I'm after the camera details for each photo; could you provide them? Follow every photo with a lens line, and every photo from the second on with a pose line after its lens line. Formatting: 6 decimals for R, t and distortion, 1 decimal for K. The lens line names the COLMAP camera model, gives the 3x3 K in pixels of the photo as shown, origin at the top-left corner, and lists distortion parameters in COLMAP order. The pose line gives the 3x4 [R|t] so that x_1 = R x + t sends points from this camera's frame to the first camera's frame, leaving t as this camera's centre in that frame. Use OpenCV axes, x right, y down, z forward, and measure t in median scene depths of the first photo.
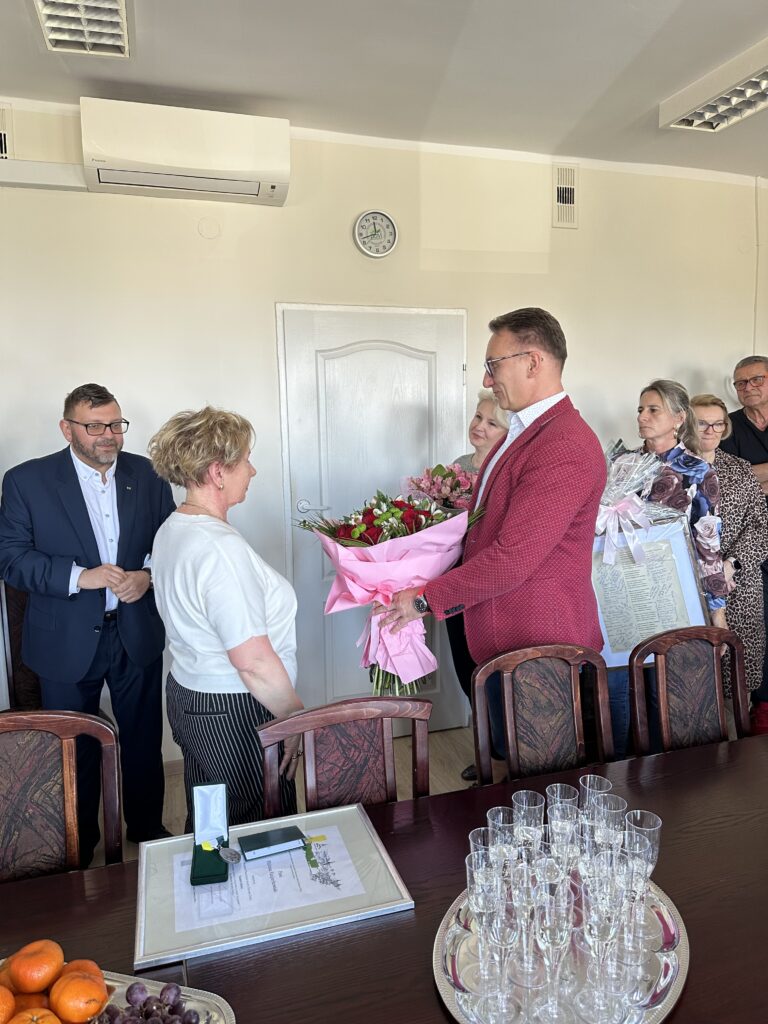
lens RADIAL K [[739.2, 0, 389.1], [0, 739.2, 499.9], [0, 0, 1]] dist [0.045048, -0.051417]
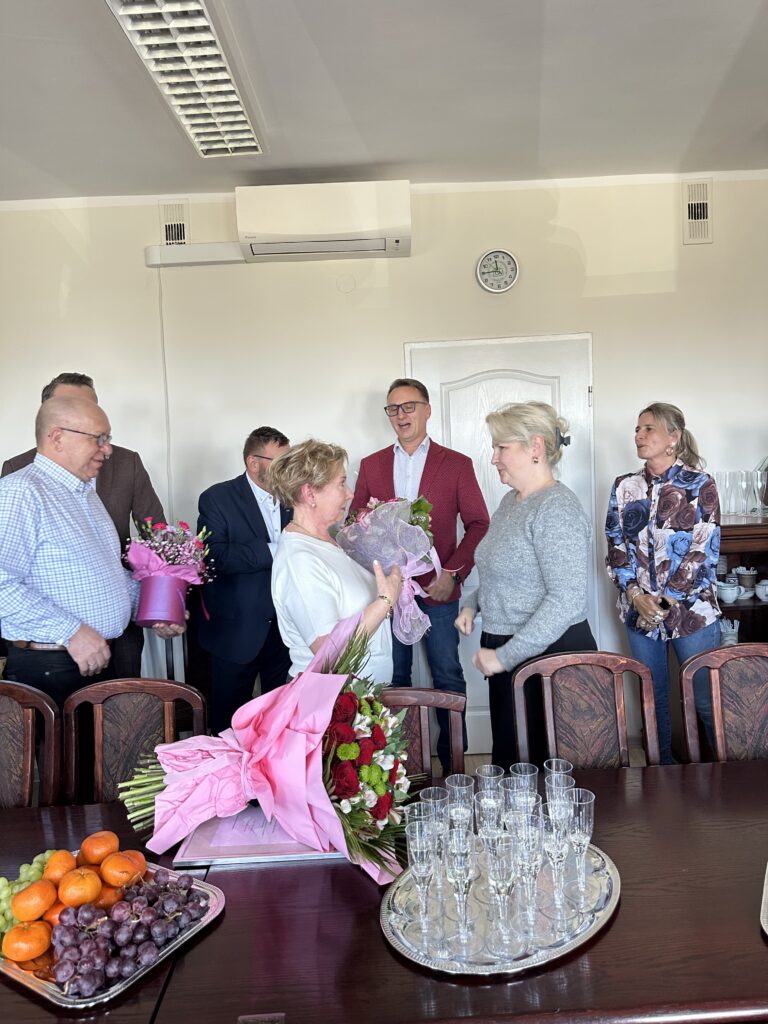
lens RADIAL K [[739.2, 0, 384.1], [0, 739.2, 500.3], [0, 0, 1]] dist [0.045048, -0.051417]
pose [[0.957038, -0.011233, -0.289746, 0.239078], [0.001588, 0.999437, -0.033502, 0.012768], [0.289959, 0.031603, 0.956517, -0.105145]]
